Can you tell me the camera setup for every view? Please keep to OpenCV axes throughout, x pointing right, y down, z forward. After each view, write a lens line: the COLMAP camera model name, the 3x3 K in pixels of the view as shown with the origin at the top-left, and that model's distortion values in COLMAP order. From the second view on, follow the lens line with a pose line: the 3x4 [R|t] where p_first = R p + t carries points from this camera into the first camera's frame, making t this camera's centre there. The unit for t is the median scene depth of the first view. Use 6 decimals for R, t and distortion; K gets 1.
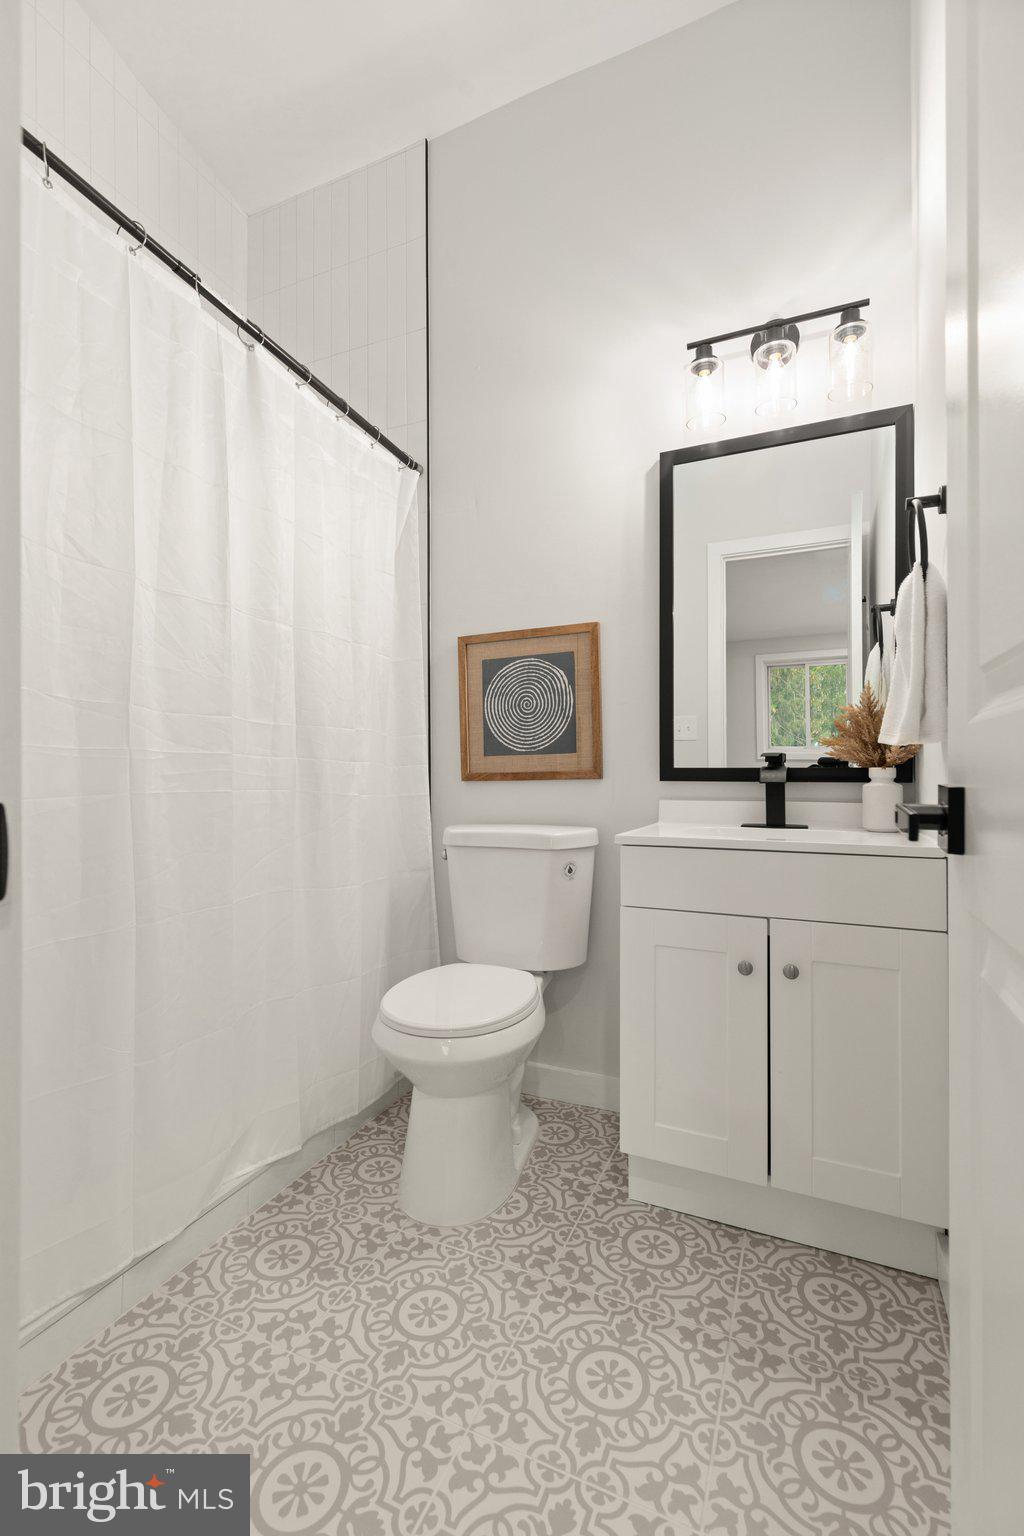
lens RADIAL K [[682.5, 0, 505.8], [0, 682.5, 764.2], [0, 0, 1]] dist [0.002319, -0.000527]
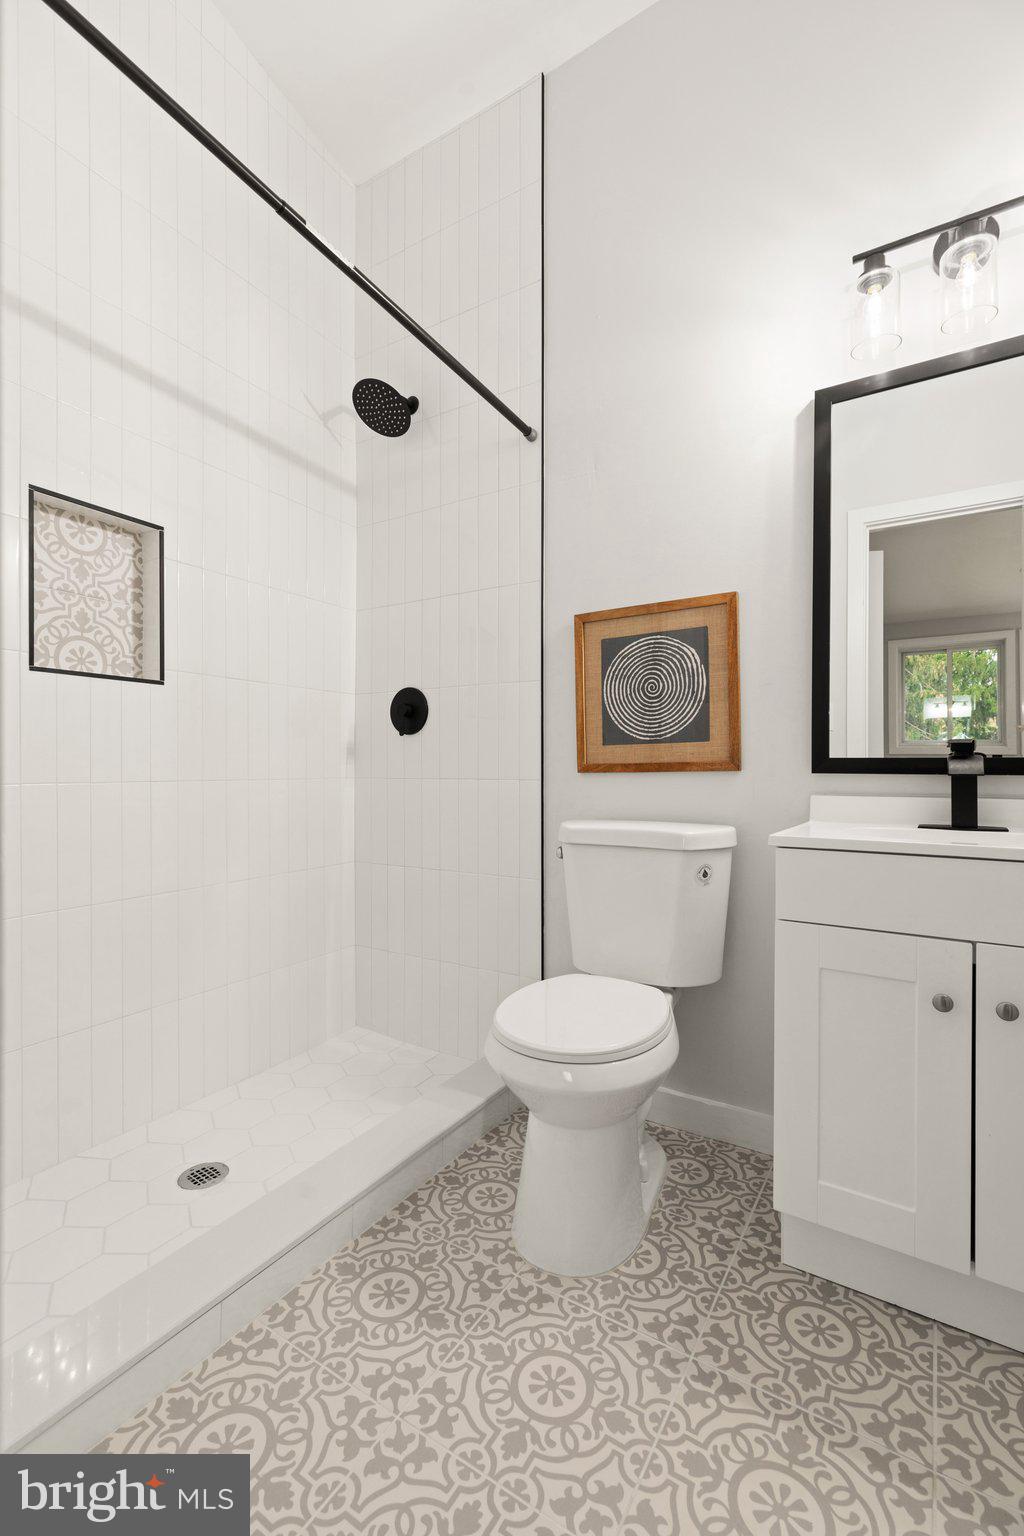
lens RADIAL K [[682.5, 0, 506.5], [0, 682.5, 763.9], [0, 0, 1]] dist [0.002319, -0.000527]
pose [[0.989761, 0.004621, -0.142660, -0.043675], [-0.003889, 0.999978, 0.005406, 0.013114], [0.142682, -0.004796, 0.989757, 0.123301]]
